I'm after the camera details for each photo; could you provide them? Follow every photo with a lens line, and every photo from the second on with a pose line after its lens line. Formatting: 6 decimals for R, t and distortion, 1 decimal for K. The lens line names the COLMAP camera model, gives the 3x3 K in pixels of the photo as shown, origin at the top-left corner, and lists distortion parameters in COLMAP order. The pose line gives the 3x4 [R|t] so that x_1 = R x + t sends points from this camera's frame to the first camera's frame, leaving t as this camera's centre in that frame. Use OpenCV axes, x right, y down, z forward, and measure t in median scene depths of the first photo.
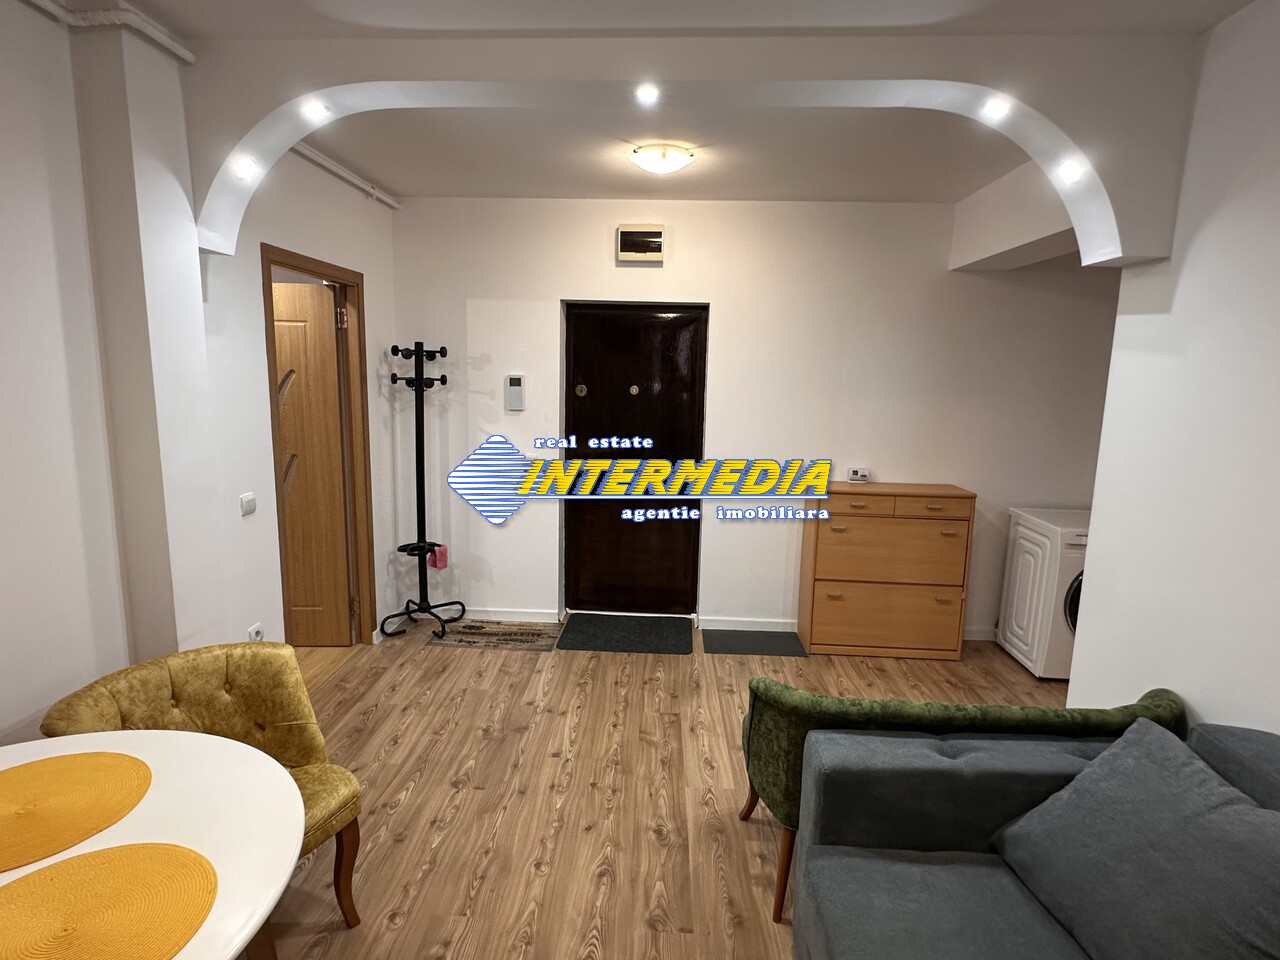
lens RADIAL K [[686.0, 0, 638.4], [0, 686.0, 479.5], [0, 0, 1]] dist [-0.000477, 0.000007]
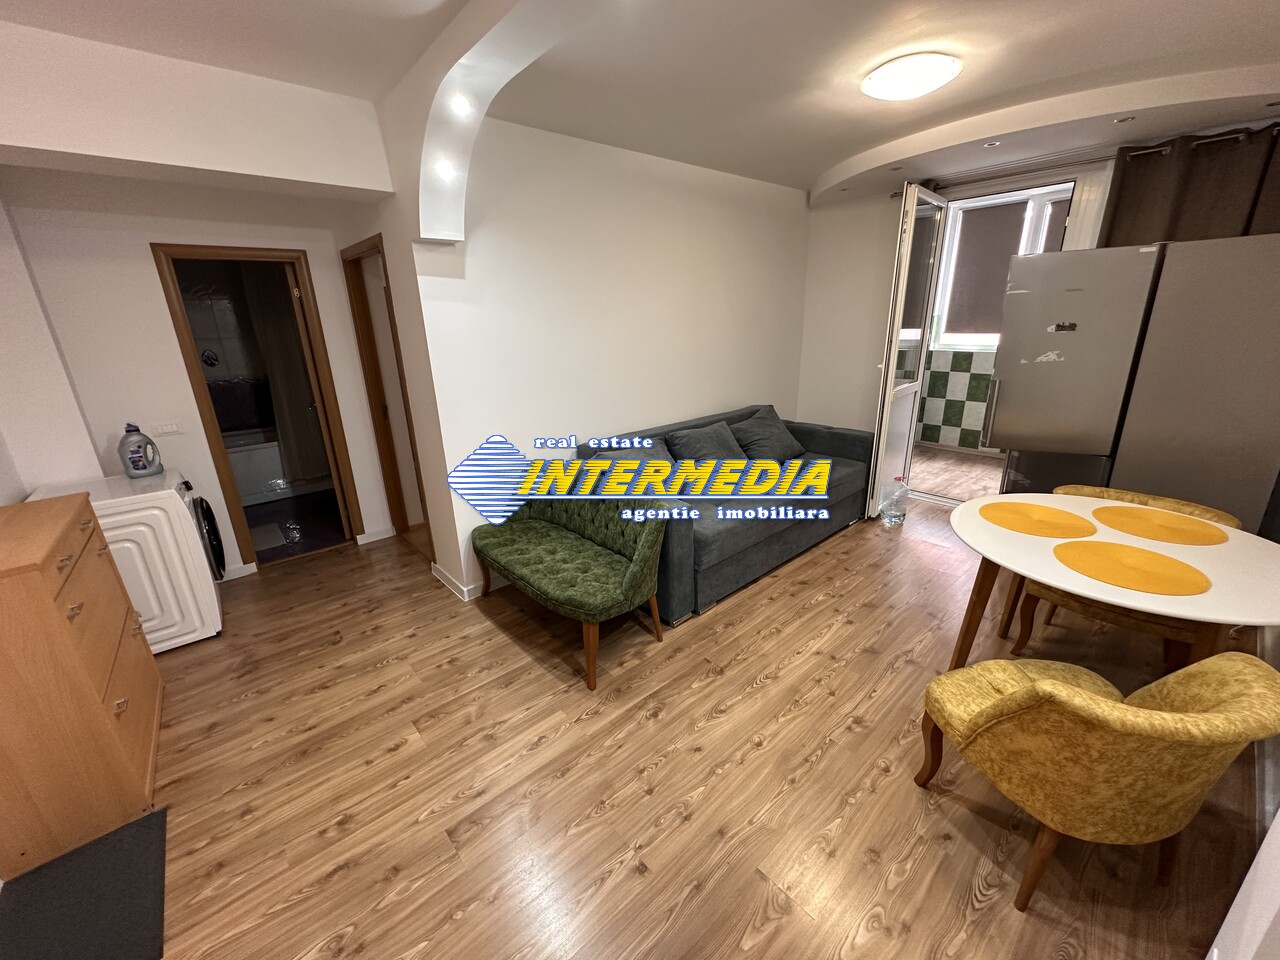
lens RADIAL K [[507.0, 0, 641.6], [0, 507.0, 479.2], [0, 0, 1]] dist [0.001657, -0.000113]
pose [[-0.687393, -0.228643, 0.689357, -0.511829], [0.125262, 0.897609, 0.422620, -0.251742], [-0.715403, 0.376856, -0.588369, 1.500207]]
